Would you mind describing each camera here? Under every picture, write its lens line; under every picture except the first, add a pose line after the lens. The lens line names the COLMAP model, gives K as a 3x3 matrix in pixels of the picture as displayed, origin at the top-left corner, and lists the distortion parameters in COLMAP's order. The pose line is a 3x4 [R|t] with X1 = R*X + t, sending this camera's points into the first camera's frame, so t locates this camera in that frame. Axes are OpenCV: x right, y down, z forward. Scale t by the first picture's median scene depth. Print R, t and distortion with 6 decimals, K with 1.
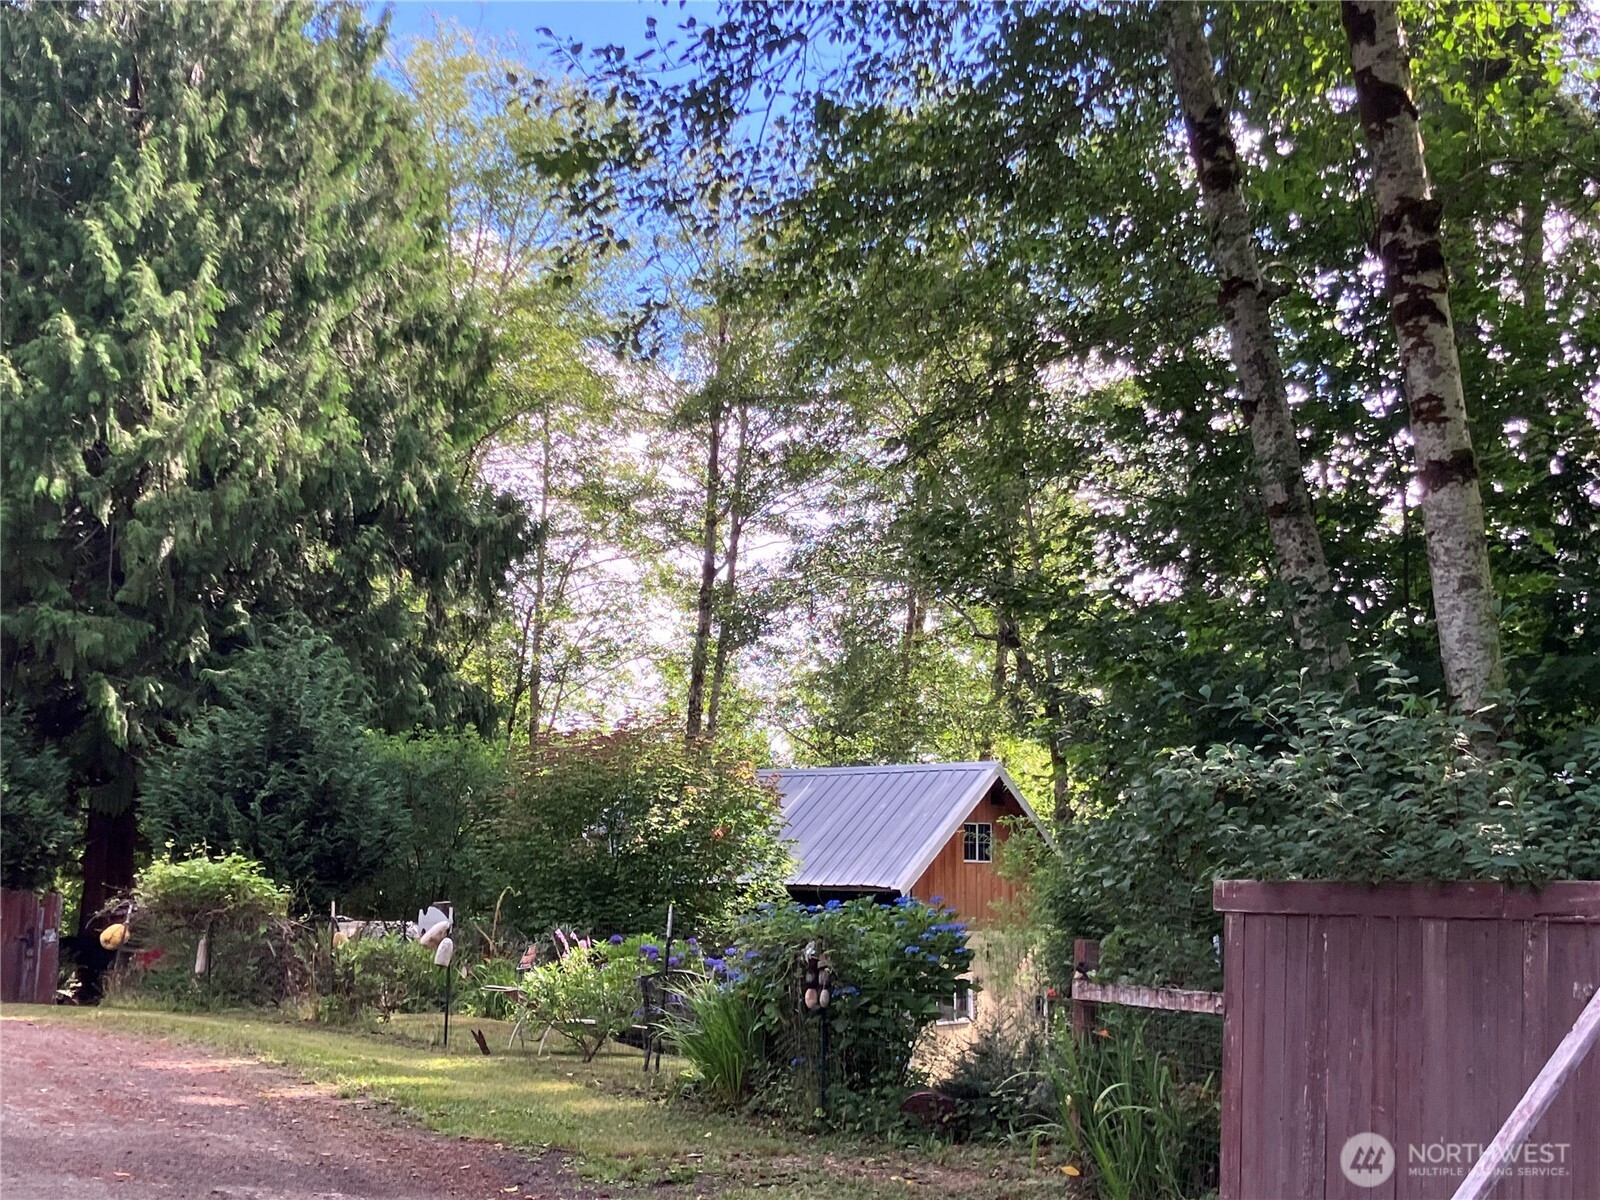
lens RADIAL K [[2312.5, 0, 735.4], [0, 2312.5, 630.5], [0, 0, 1]] dist [0.205594, -0.774609]
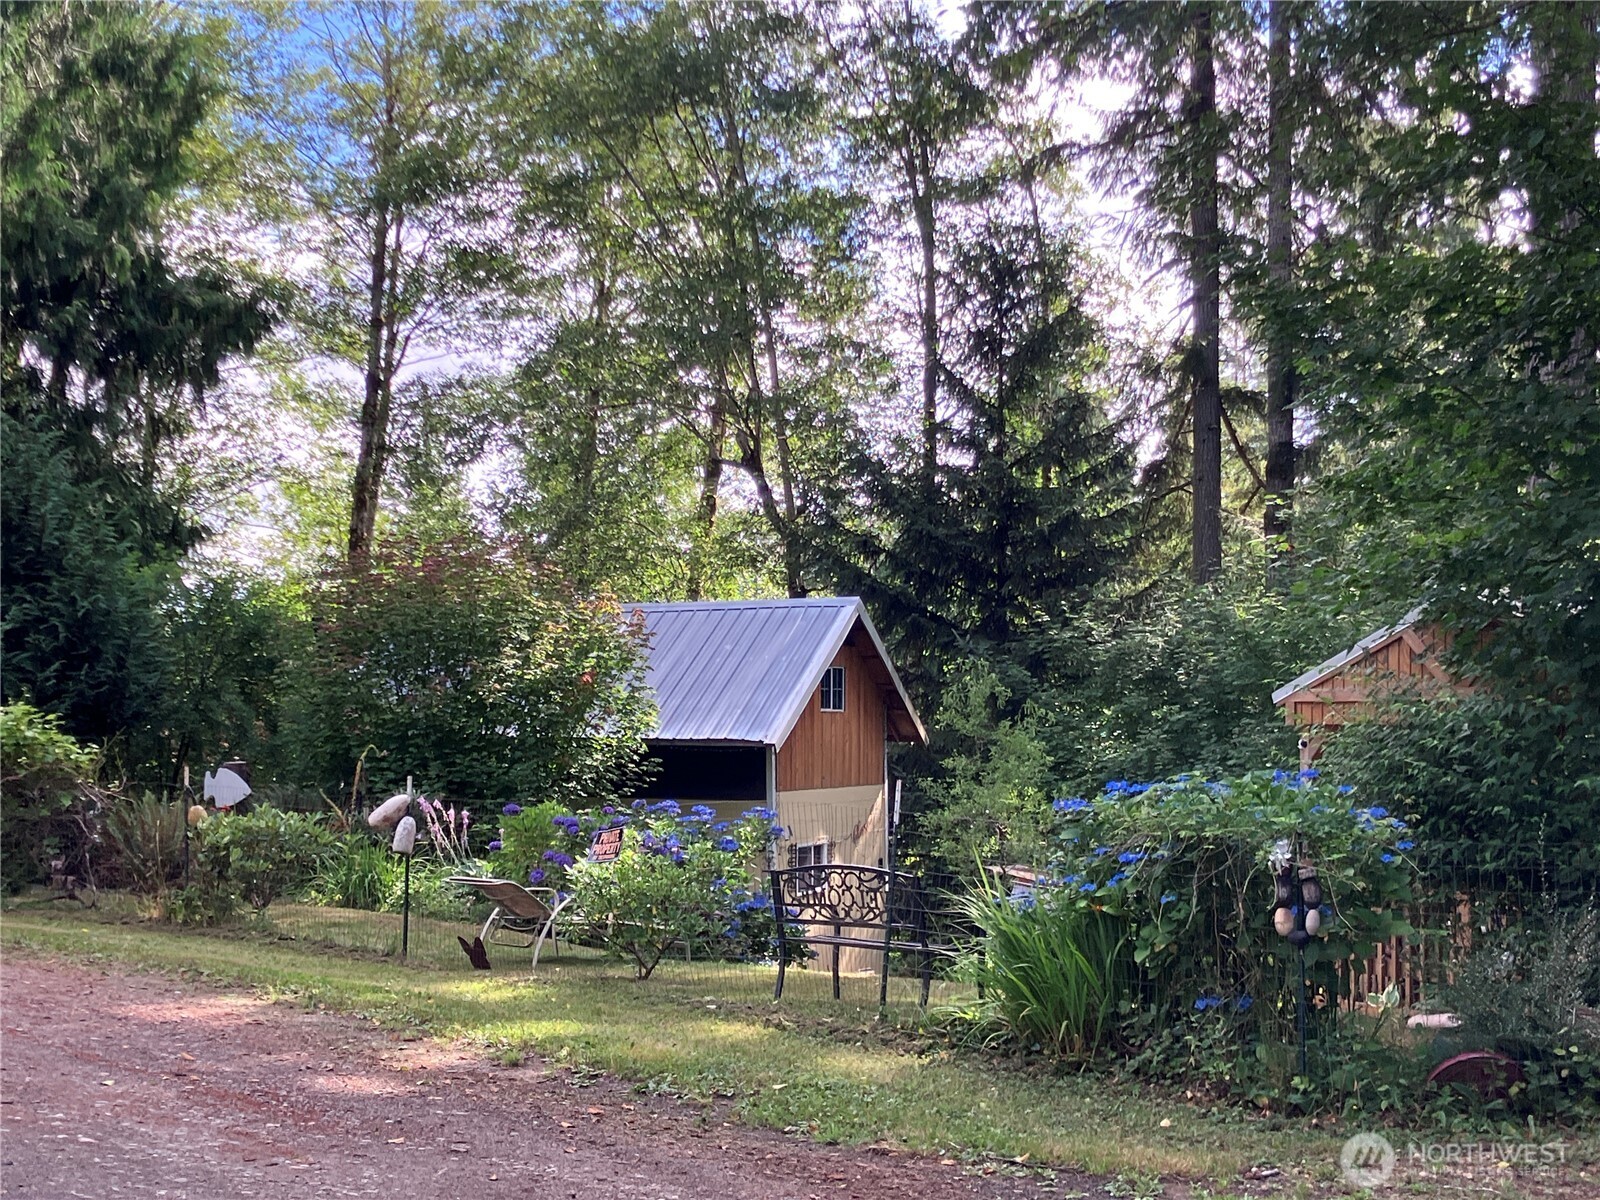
lens RADIAL K [[2312.5, 0, 735.4], [0, 2312.5, 630.5], [0, 0, 1]] dist [0.205594, -0.774609]
pose [[0.975088, 0.006842, 0.221711, -0.126415], [-0.021894, 0.997612, 0.065503, 0.013073], [-0.220734, -0.068725, 0.972910, 0.162279]]
